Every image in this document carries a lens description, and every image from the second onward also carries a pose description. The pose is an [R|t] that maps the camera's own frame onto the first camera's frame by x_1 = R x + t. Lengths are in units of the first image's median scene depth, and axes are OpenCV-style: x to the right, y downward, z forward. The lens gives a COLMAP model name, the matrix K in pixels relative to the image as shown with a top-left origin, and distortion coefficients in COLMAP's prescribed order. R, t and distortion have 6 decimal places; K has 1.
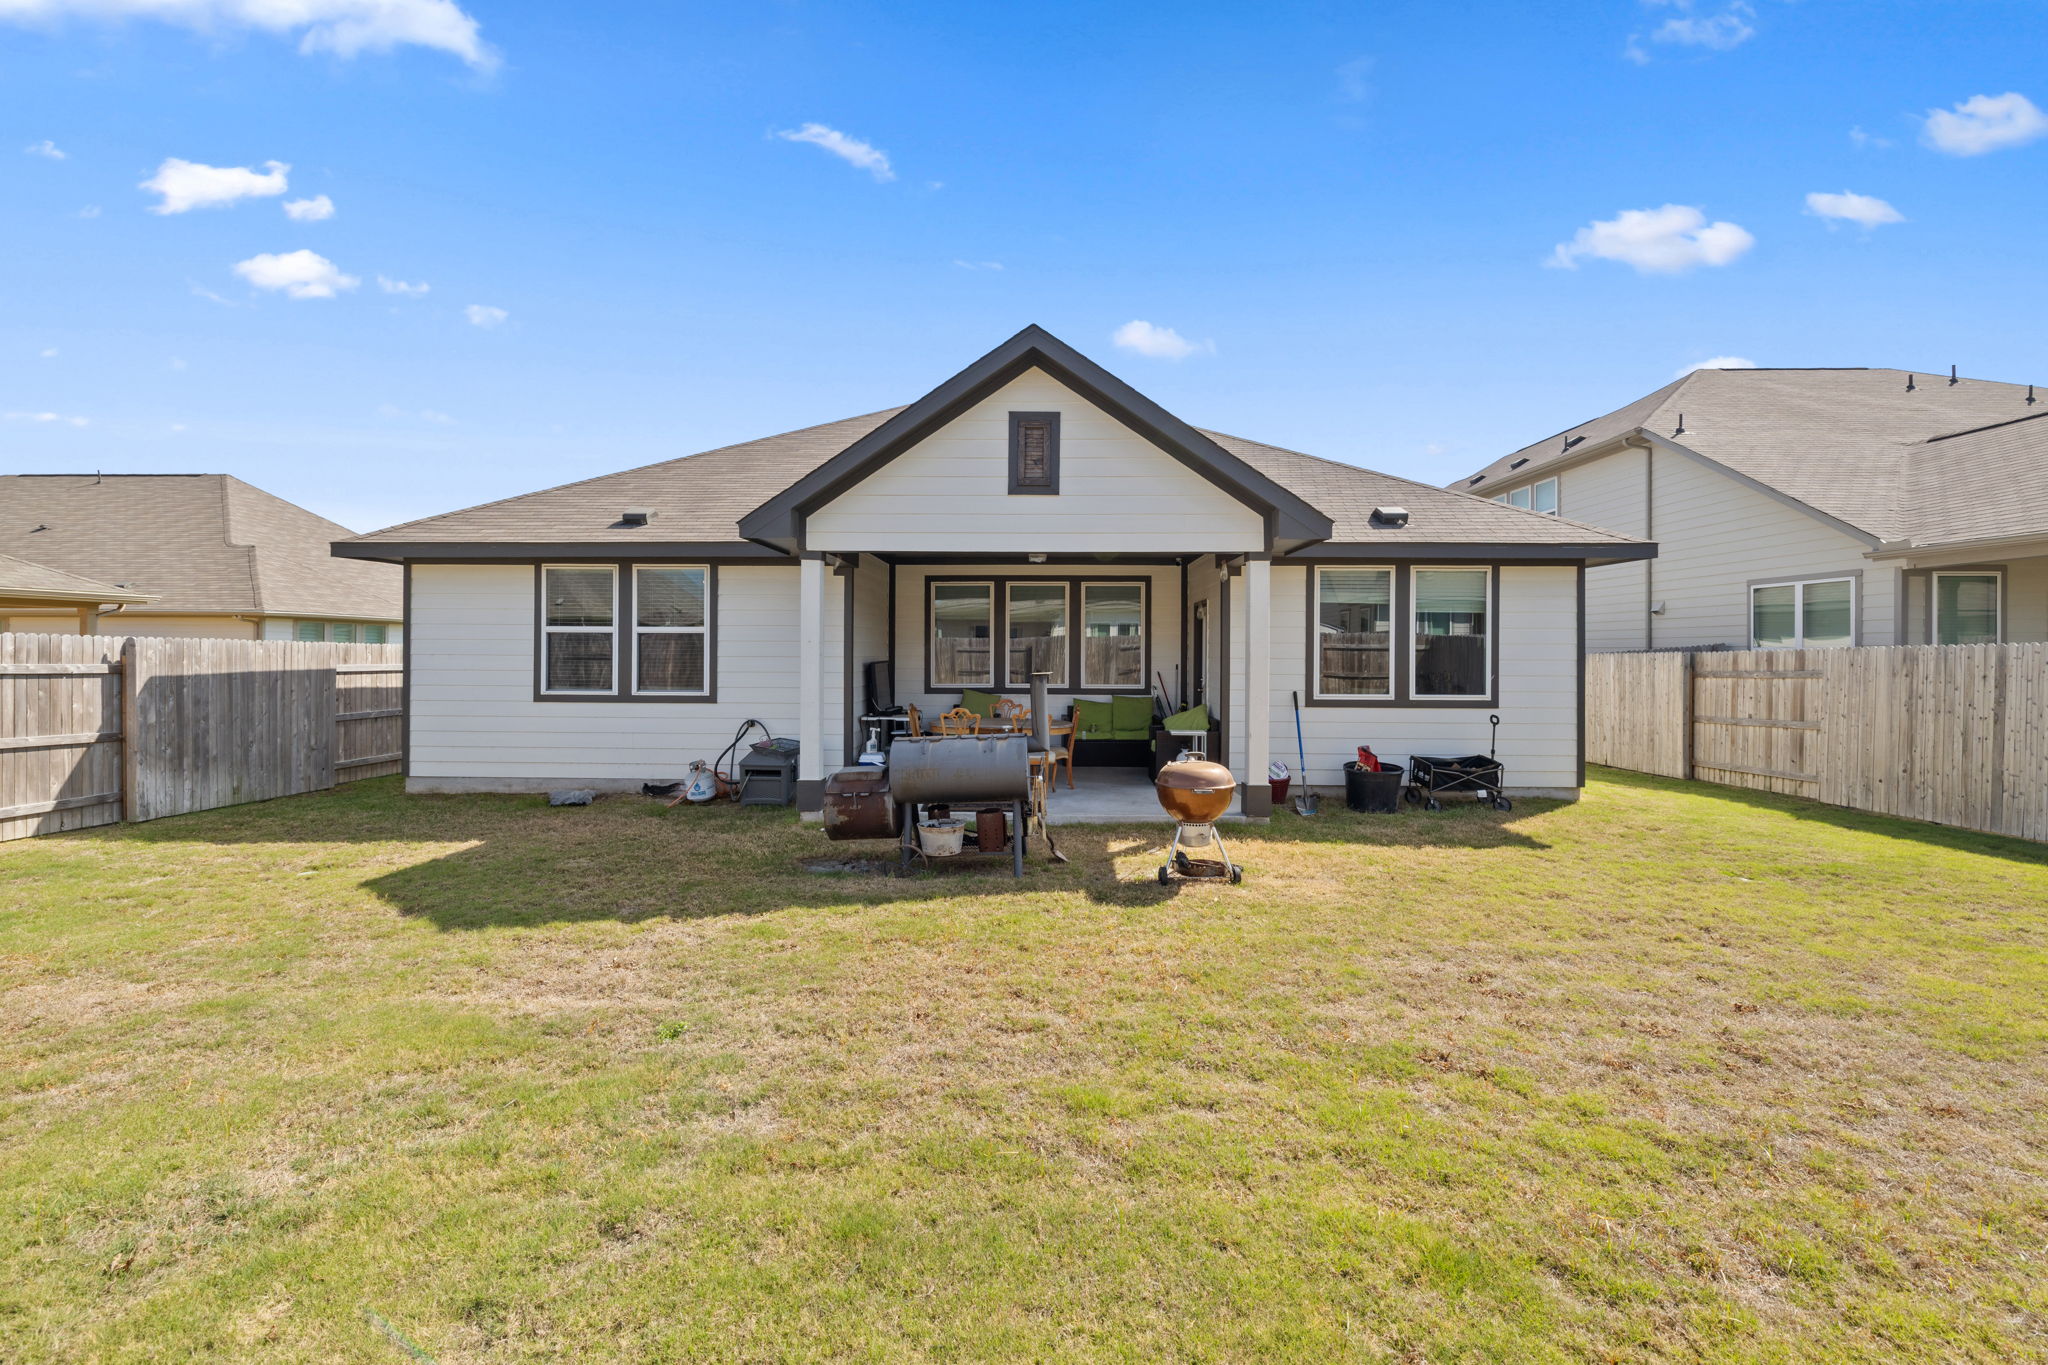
lens RADIAL K [[863.7, 0, 1015.0], [0, 863.7, 662.2], [0, 0, 1]] dist [0.002654, -0.000169]
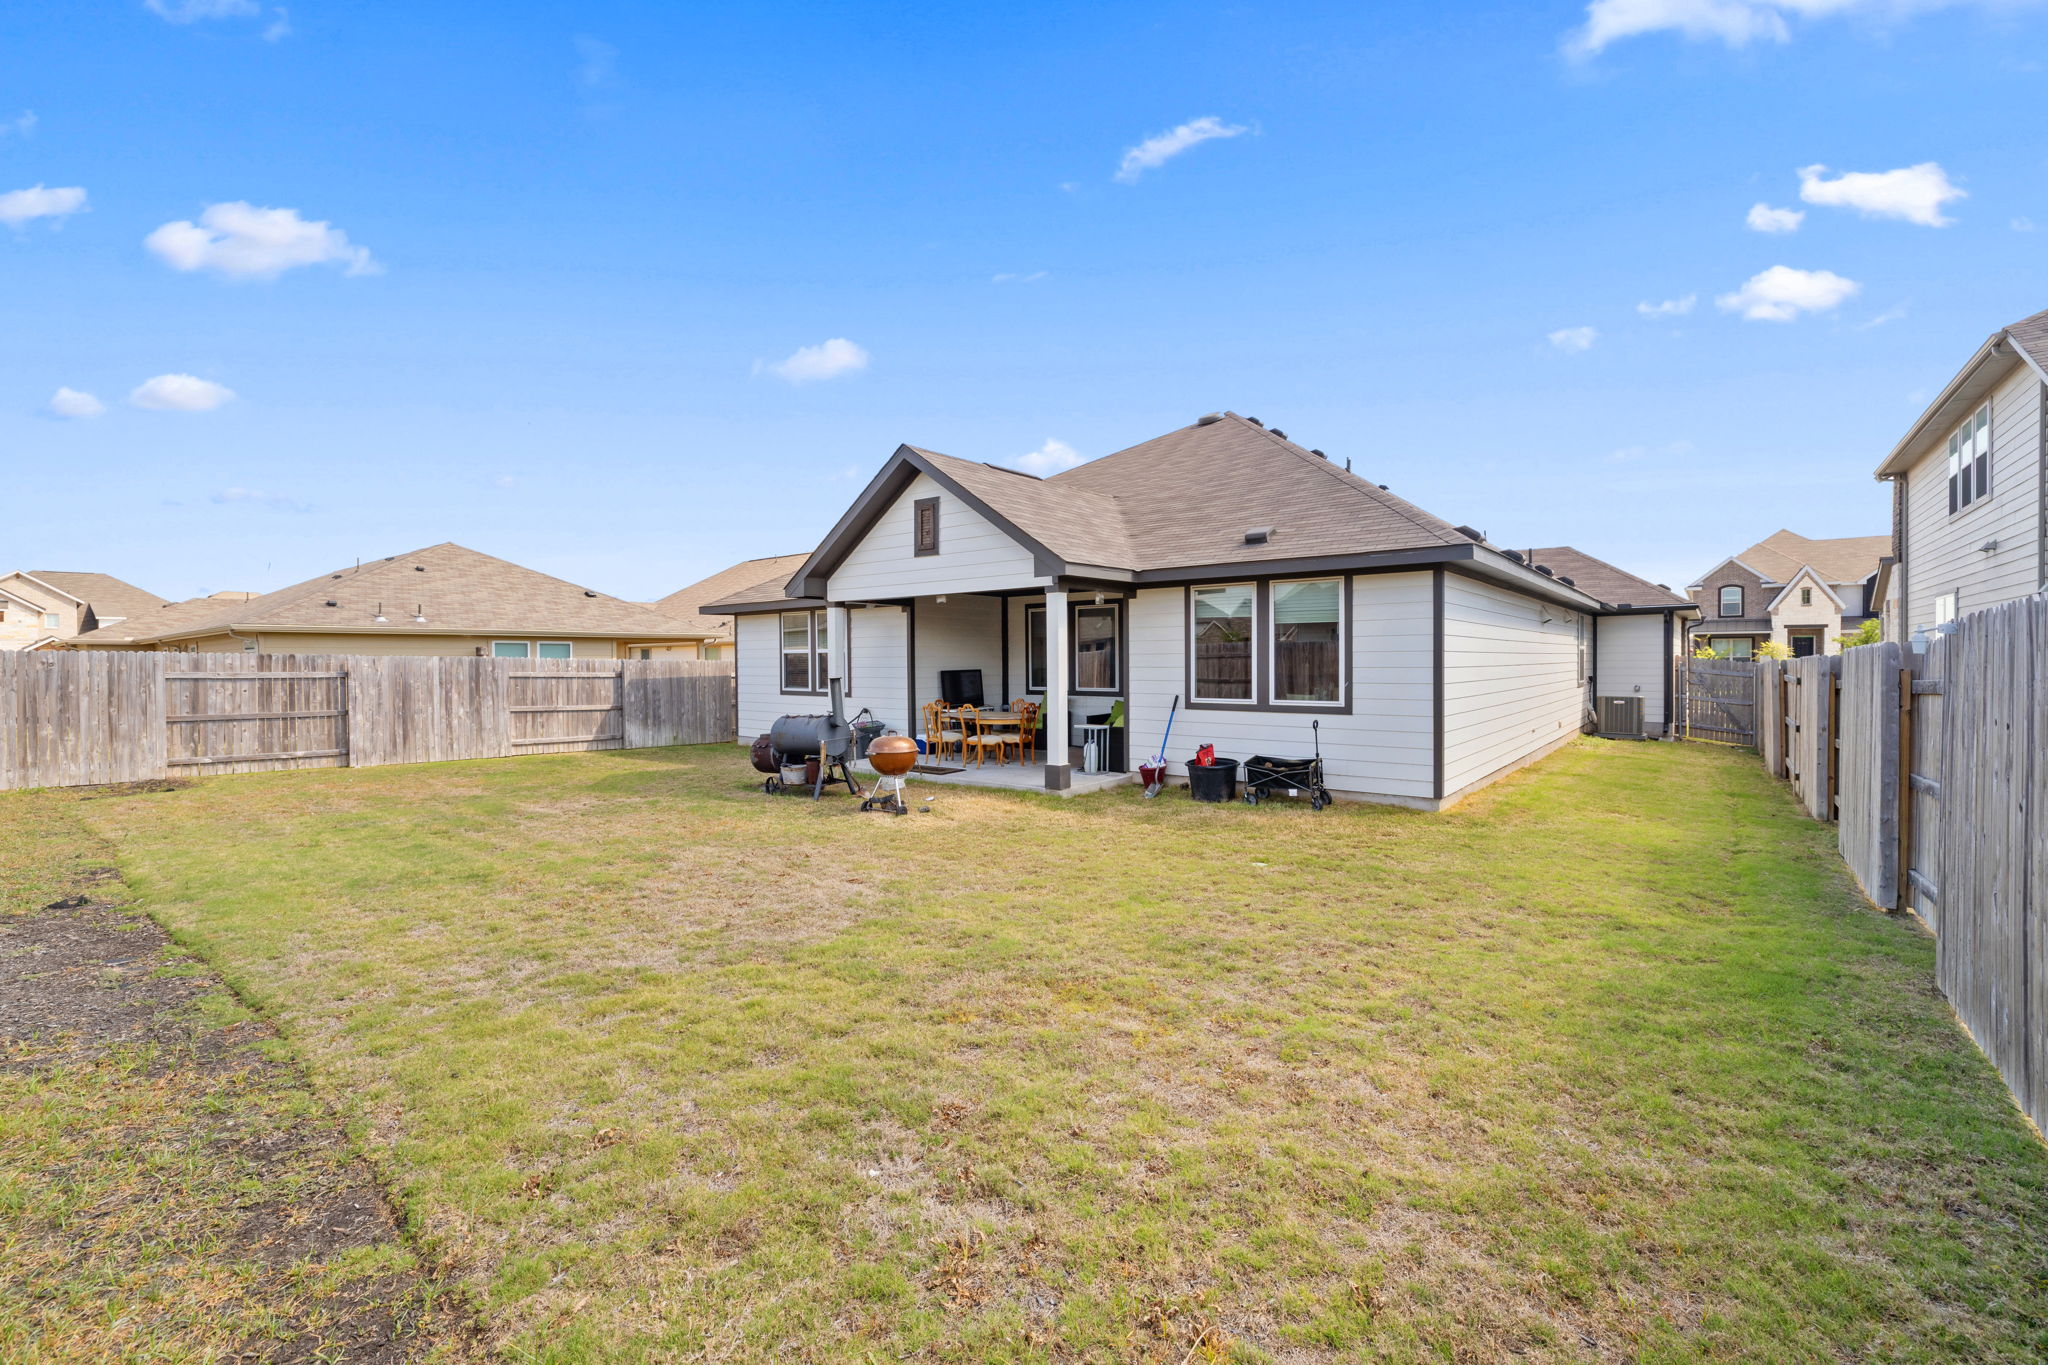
lens RADIAL K [[863.7, 0, 1015.0], [0, 863.7, 662.2], [0, 0, 1]] dist [0.002654, -0.000169]
pose [[0.795450, -0.007438, -0.605974, 0.898517], [0.001536, 0.999946, -0.010259, 0.000696], [0.606017, 0.007230, 0.795419, -0.063872]]
